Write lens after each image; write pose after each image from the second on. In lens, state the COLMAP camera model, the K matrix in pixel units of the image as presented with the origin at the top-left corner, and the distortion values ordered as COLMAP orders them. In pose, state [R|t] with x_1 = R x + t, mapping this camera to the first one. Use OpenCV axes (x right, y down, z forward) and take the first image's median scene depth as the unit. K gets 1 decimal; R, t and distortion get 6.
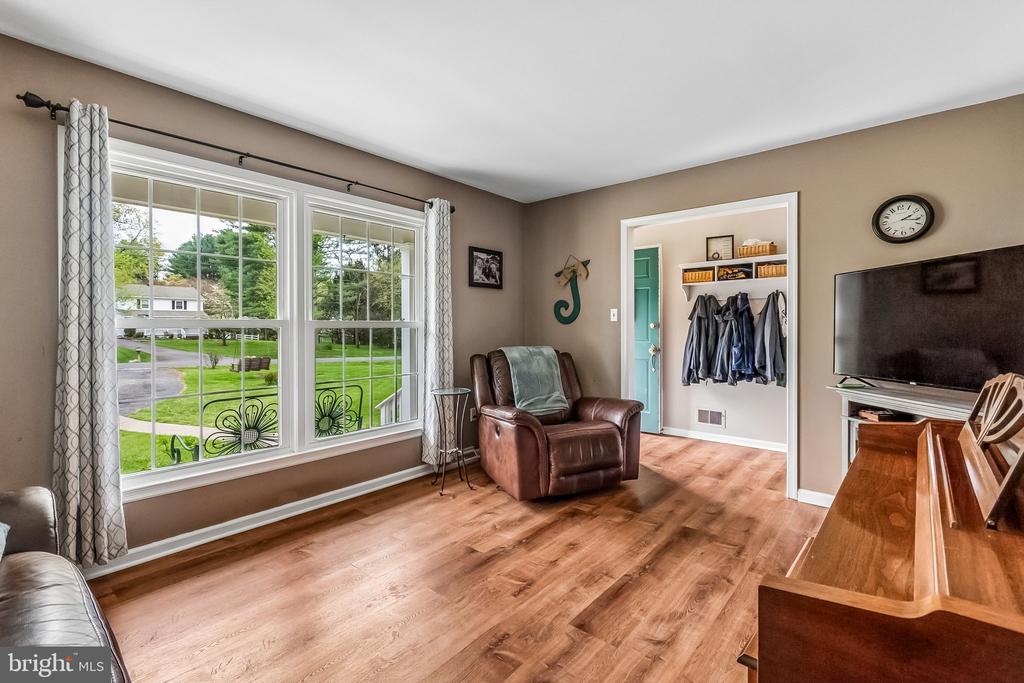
lens RADIAL K [[458.7, 0, 518.9], [0, 458.7, 336.2], [0, 0, 1]] dist [0.011376, -0.004966]
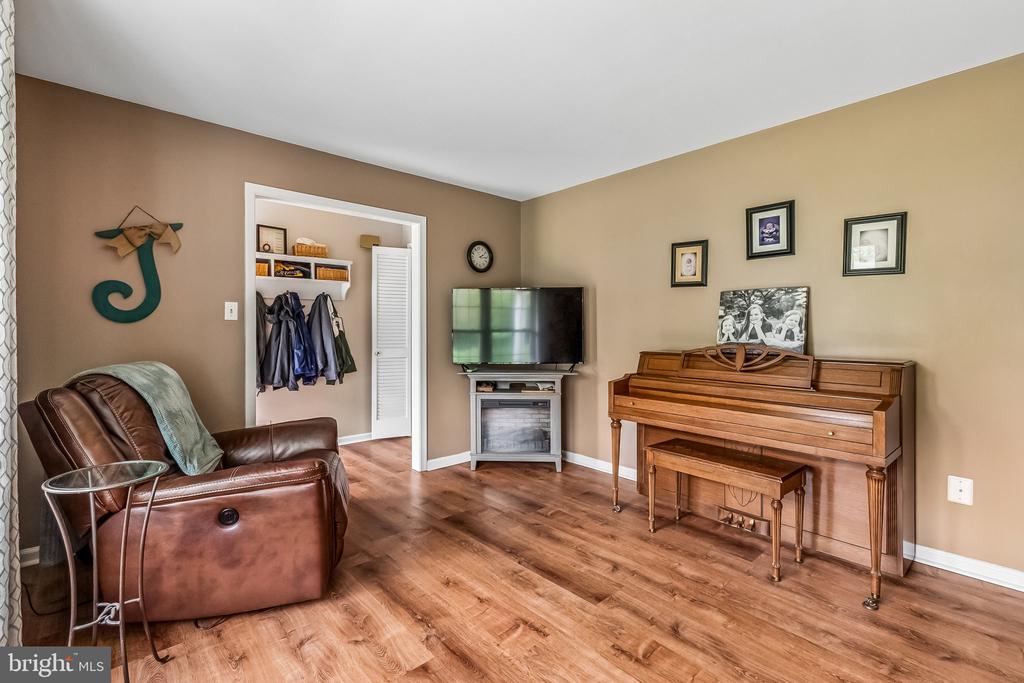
lens RADIAL K [[458.7, 0, 517.9], [0, 458.7, 332.9], [0, 0, 1]] dist [0.011376, -0.004966]
pose [[0.136869, -0.009733, 0.990541, -0.628496], [0.019387, 0.999787, 0.007145, -0.012639], [-0.990399, 0.018226, 0.137028, 0.660999]]
